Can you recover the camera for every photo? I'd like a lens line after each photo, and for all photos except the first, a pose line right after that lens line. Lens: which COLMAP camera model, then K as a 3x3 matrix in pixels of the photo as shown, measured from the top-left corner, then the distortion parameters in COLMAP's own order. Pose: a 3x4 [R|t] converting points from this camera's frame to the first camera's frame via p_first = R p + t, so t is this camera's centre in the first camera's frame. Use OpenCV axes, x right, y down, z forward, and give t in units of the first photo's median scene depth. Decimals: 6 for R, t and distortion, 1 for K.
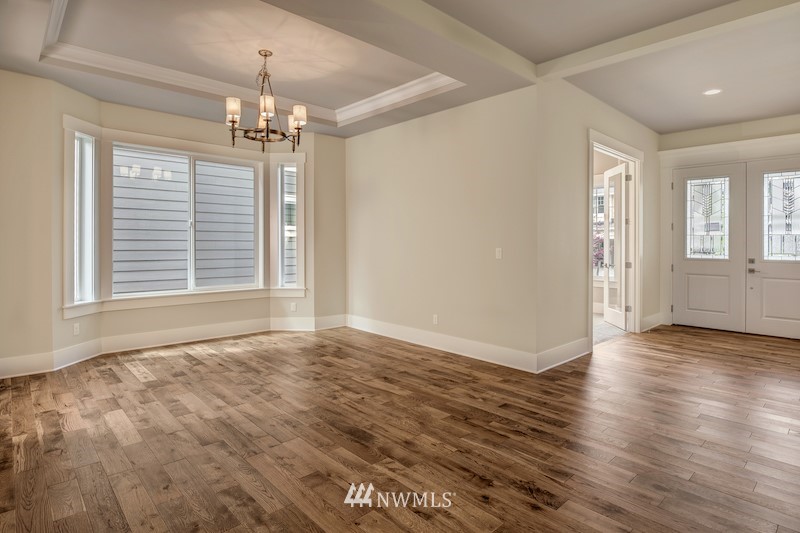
lens RADIAL K [[436.0, 0, 397.8], [0, 436.0, 245.6], [0, 0, 1]] dist [-0.001817, -0.001476]
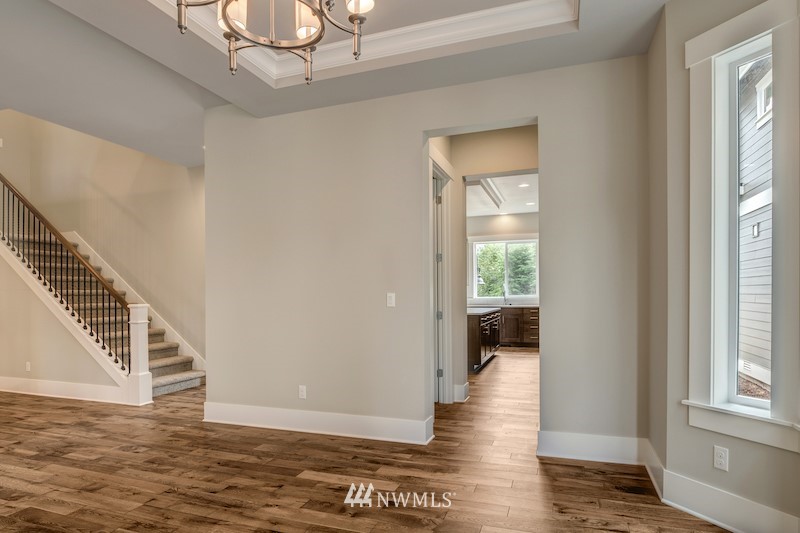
lens RADIAL K [[455.1, 0, 399.9], [0, 455.1, 299.1], [0, 0, 1]] dist [-0.002674, -0.001747]
pose [[-0.883143, 0.017944, -0.468761, -0.294739], [0.009480, 0.999747, 0.020411, -0.000772], [0.469008, 0.013582, -0.883089, 2.052791]]
